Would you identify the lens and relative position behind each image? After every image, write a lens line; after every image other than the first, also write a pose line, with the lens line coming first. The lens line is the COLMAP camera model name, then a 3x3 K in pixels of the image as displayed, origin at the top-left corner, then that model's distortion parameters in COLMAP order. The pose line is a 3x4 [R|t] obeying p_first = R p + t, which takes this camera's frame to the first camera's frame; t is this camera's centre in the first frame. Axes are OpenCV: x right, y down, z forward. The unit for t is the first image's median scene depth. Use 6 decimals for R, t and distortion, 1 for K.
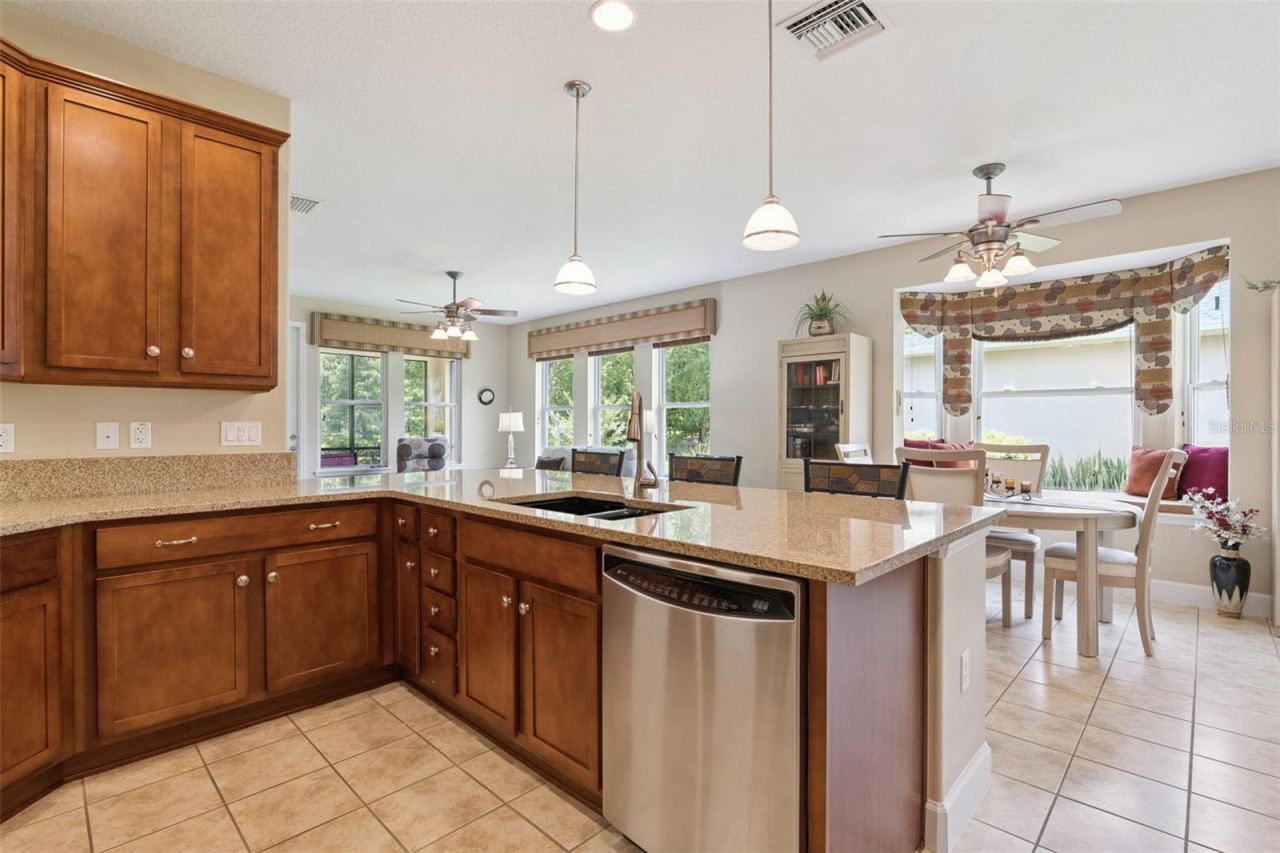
lens RADIAL K [[597.5, 0, 639.0], [0, 597.5, 429.5], [0, 0, 1]] dist [-0.024938, 0.006690]
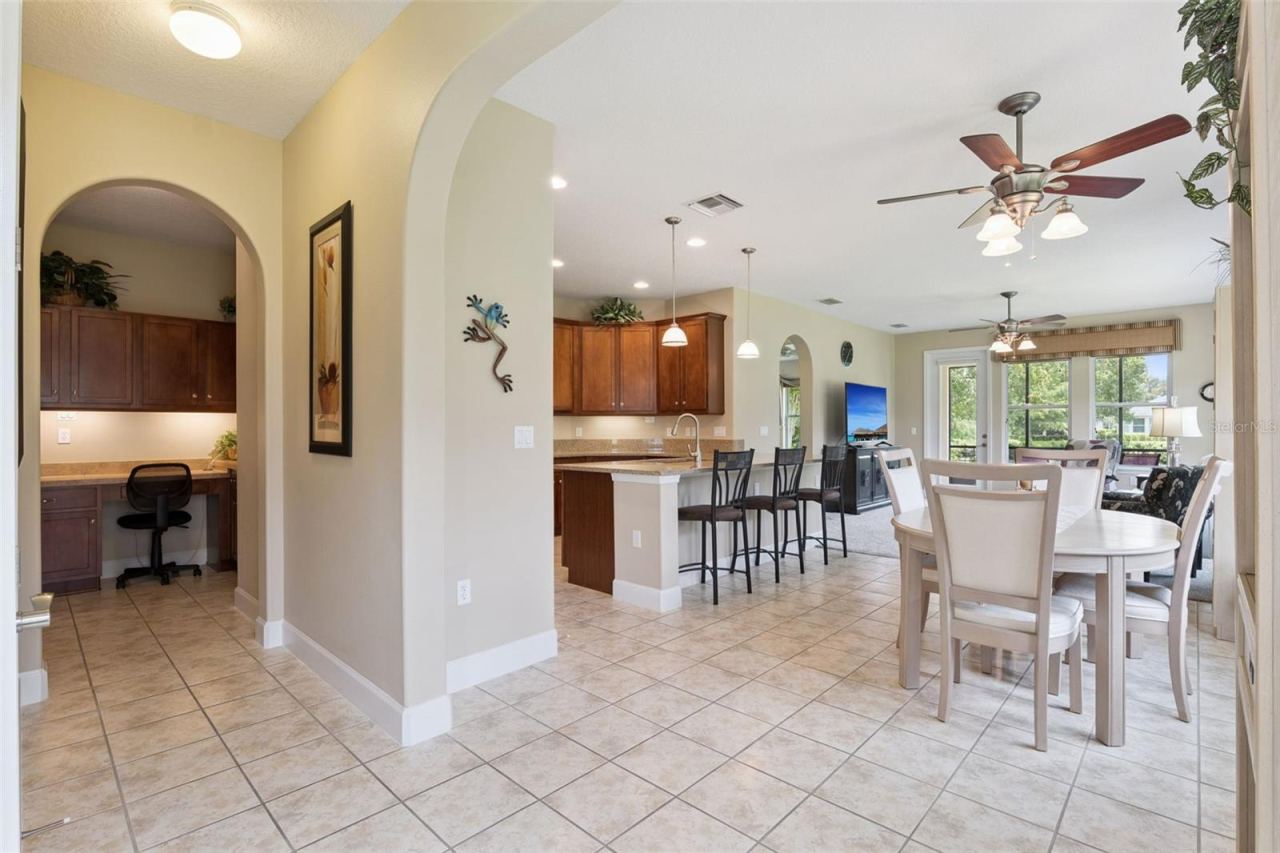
lens RADIAL K [[597.5, 0, 640.3], [0, 597.5, 425.0], [0, 0, 1]] dist [-0.024938, 0.006690]
pose [[0.012304, -0.004941, -0.999912, 1.120255], [-0.004787, 0.999976, -0.005001, -0.003131], [0.999913, 0.004848, 0.012280, 0.395302]]
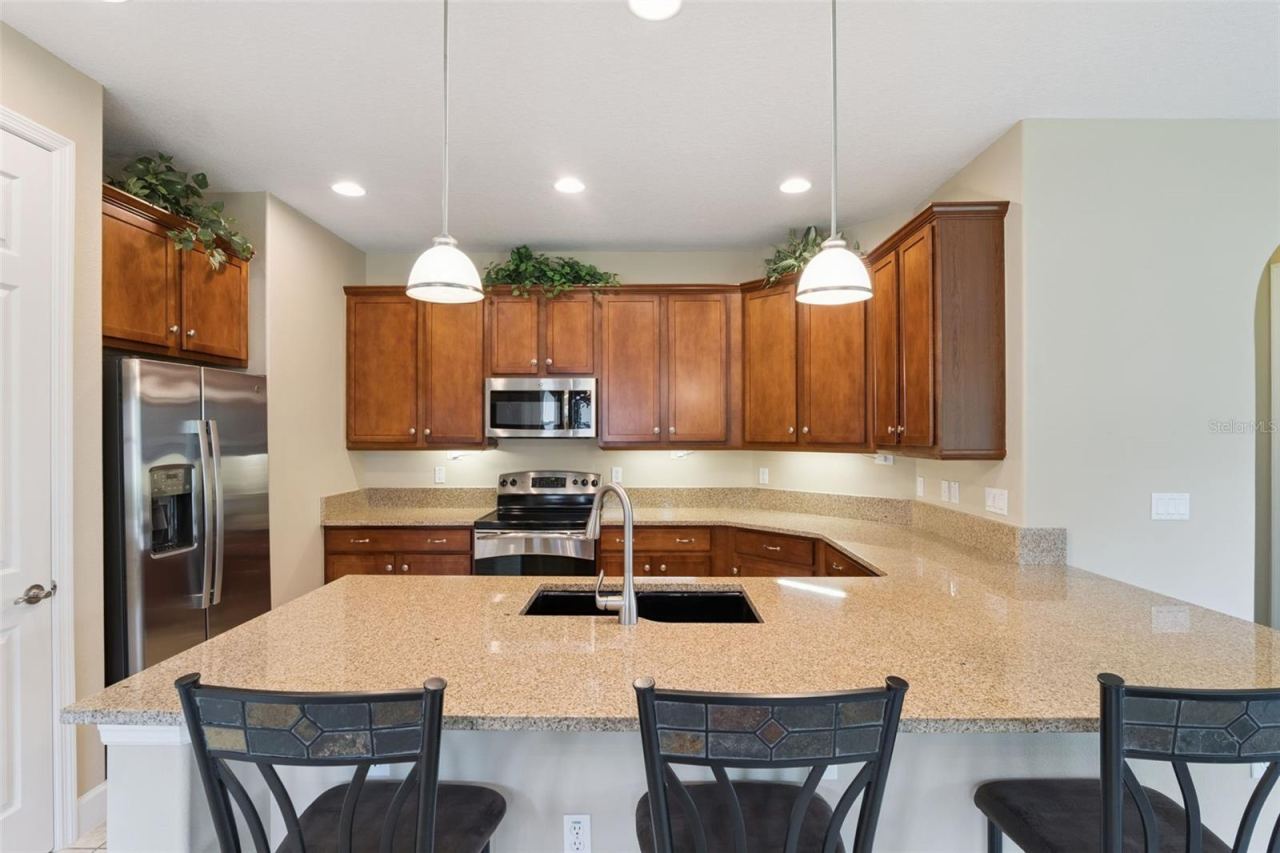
lens RADIAL K [[597.5, 0, 643.6], [0, 597.5, 431.4], [0, 0, 1]] dist [-0.024938, 0.006690]
pose [[-0.719380, 0.001054, -0.694616, 0.263798], [-0.003722, 0.999979, 0.005372, -0.067298], [0.694607, 0.006450, -0.719361, 0.802235]]
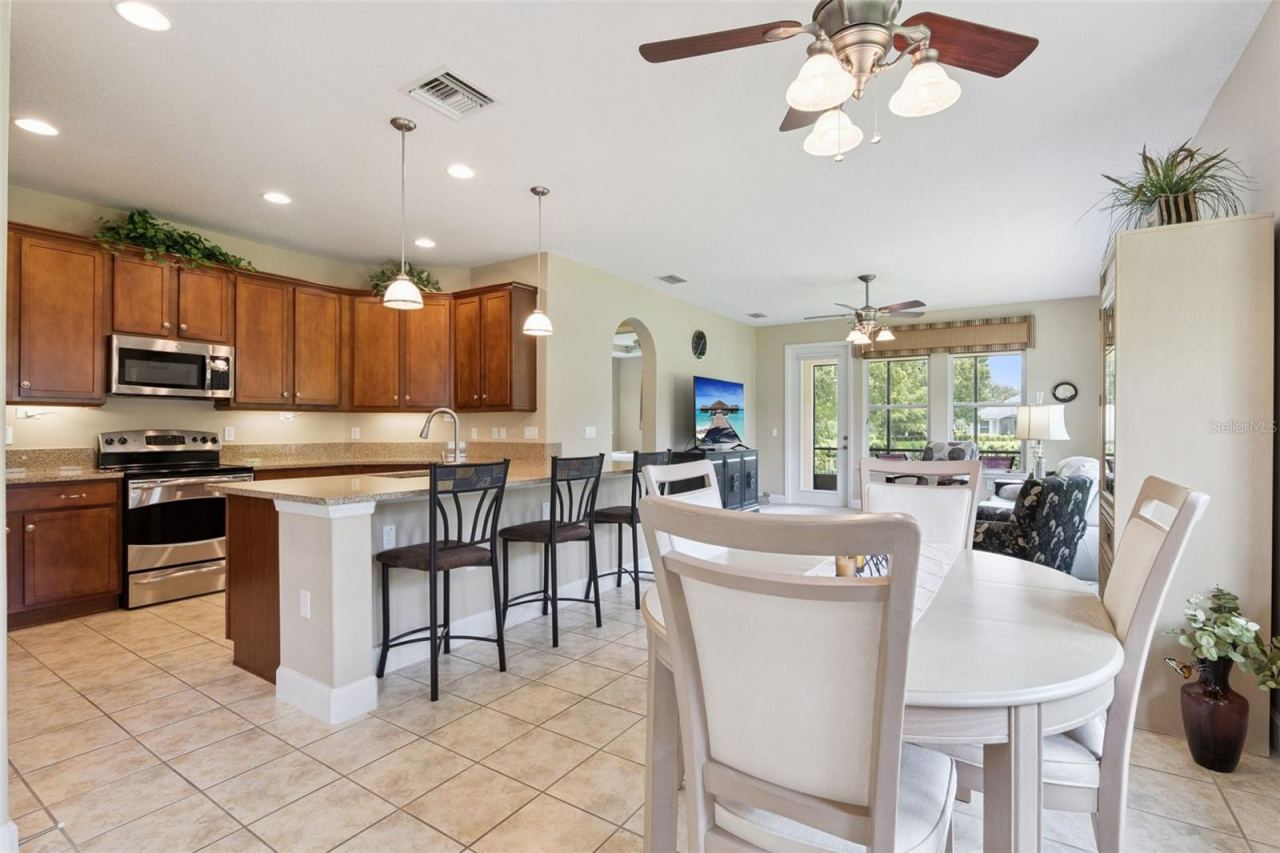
lens RADIAL K [[597.5, 0, 641.0], [0, 597.5, 424.7], [0, 0, 1]] dist [-0.024938, 0.006690]
pose [[0.190350, -0.006217, -0.981697, 0.832402], [-0.006222, 0.999952, -0.007539, -0.003948], [0.981696, 0.007543, 0.190303, 0.606385]]
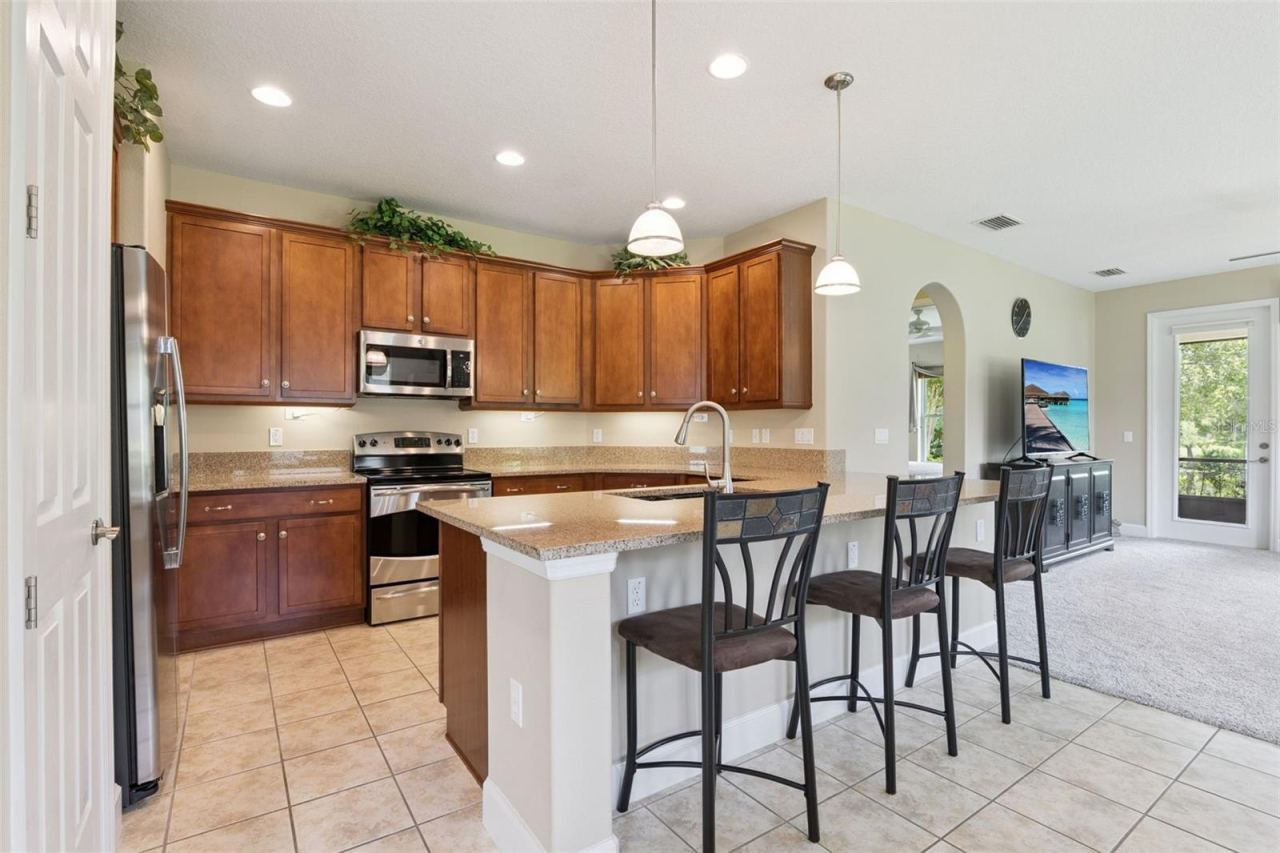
lens RADIAL K [[597.5, 0, 638.7], [0, 597.5, 430.3], [0, 0, 1]] dist [-0.024938, 0.006690]
pose [[-0.194304, -0.000223, -0.980941, 0.562930], [-0.008009, 0.999967, 0.001359, -0.003689], [0.980909, 0.008120, -0.194299, 0.544816]]
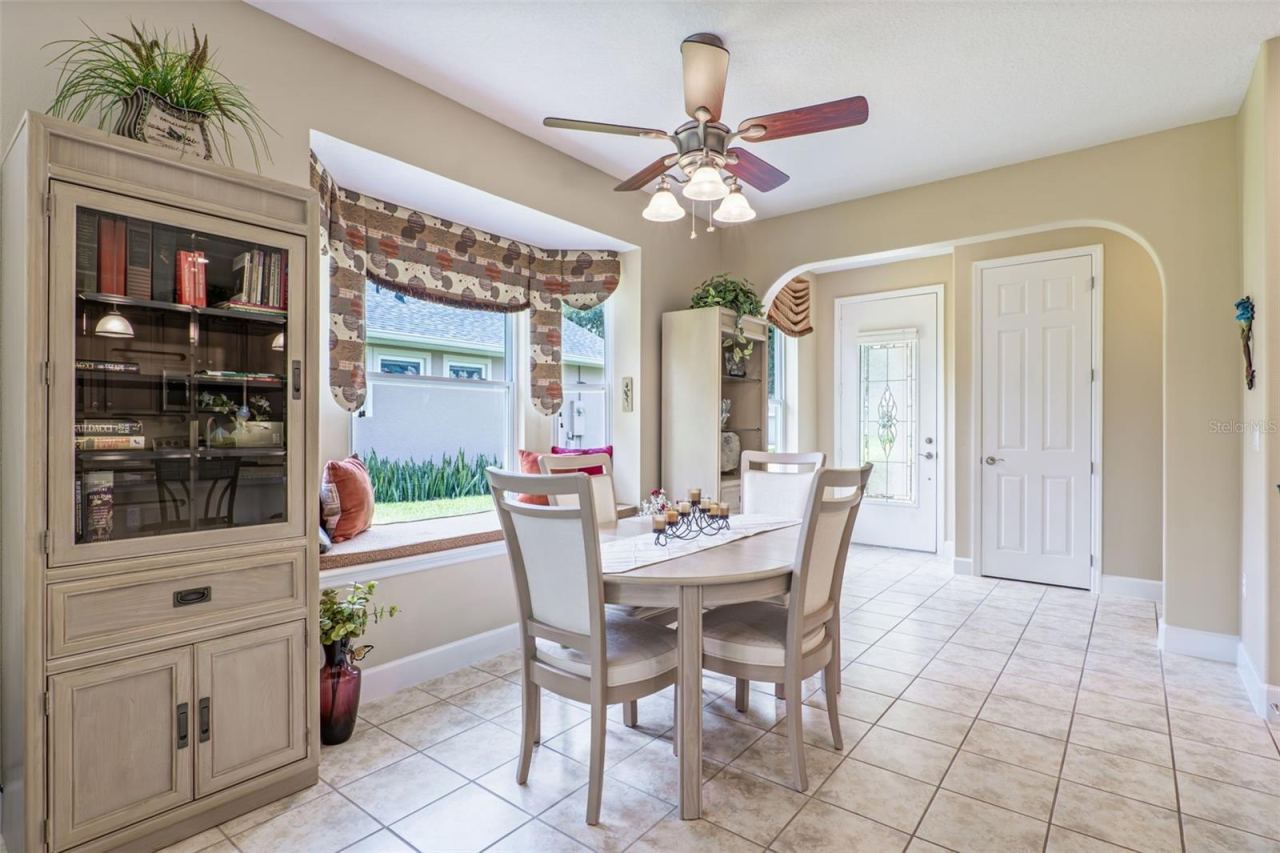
lens RADIAL K [[626.5, 0, 641.8], [0, 626.5, 428.9], [0, 0, 1]] dist [-0.006313, 0.000406]
pose [[-0.104791, -0.004764, 0.994483, -0.087868], [0.005772, 0.999969, 0.005399, -0.008027], [-0.994478, 0.006306, -0.104760, 0.932143]]
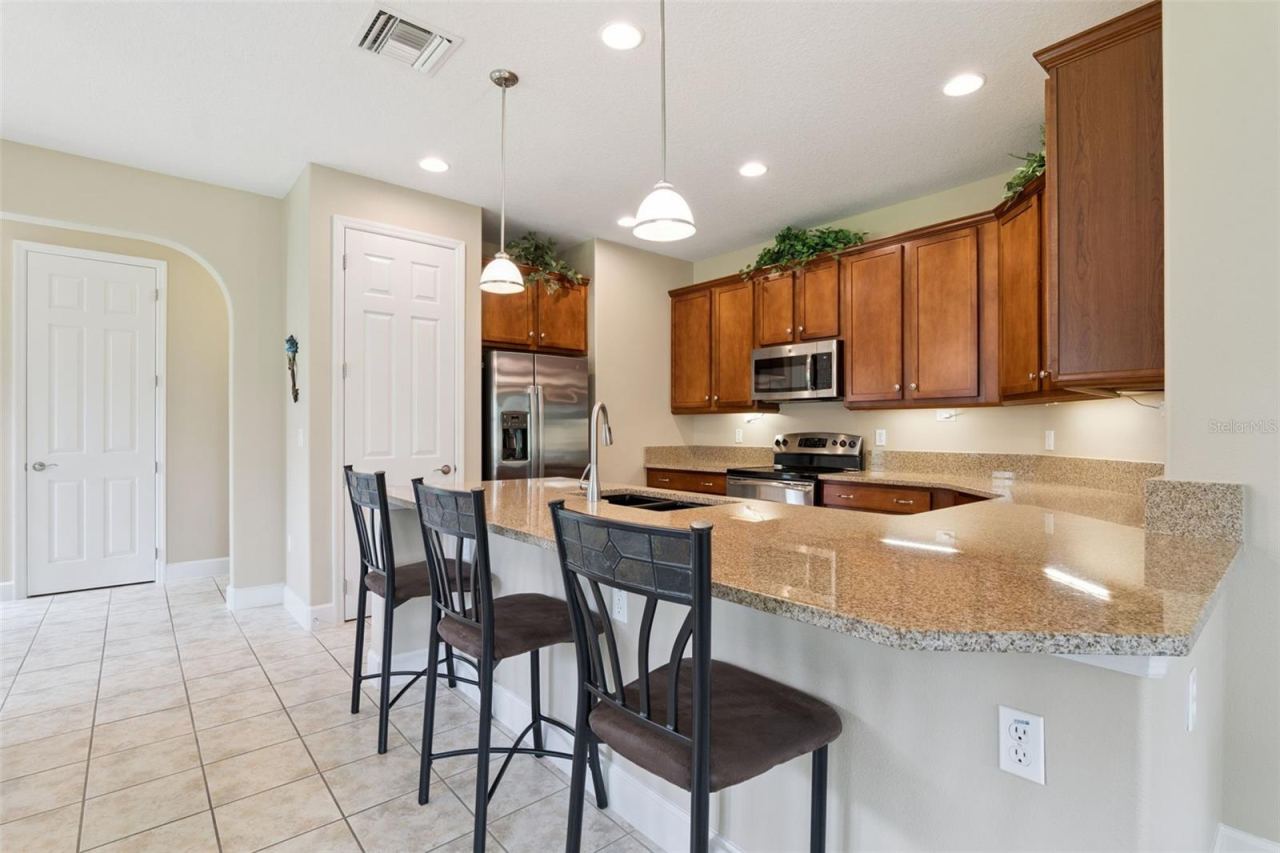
lens RADIAL K [[597.5, 0, 640.0], [0, 597.5, 430.1], [0, 0, 1]] dist [-0.024938, 0.006690]
pose [[-0.996210, -0.002564, 0.086945, -0.085623], [-0.001961, 0.999973, 0.007018, -0.008442], [-0.086961, 0.006821, -0.996188, 1.047439]]
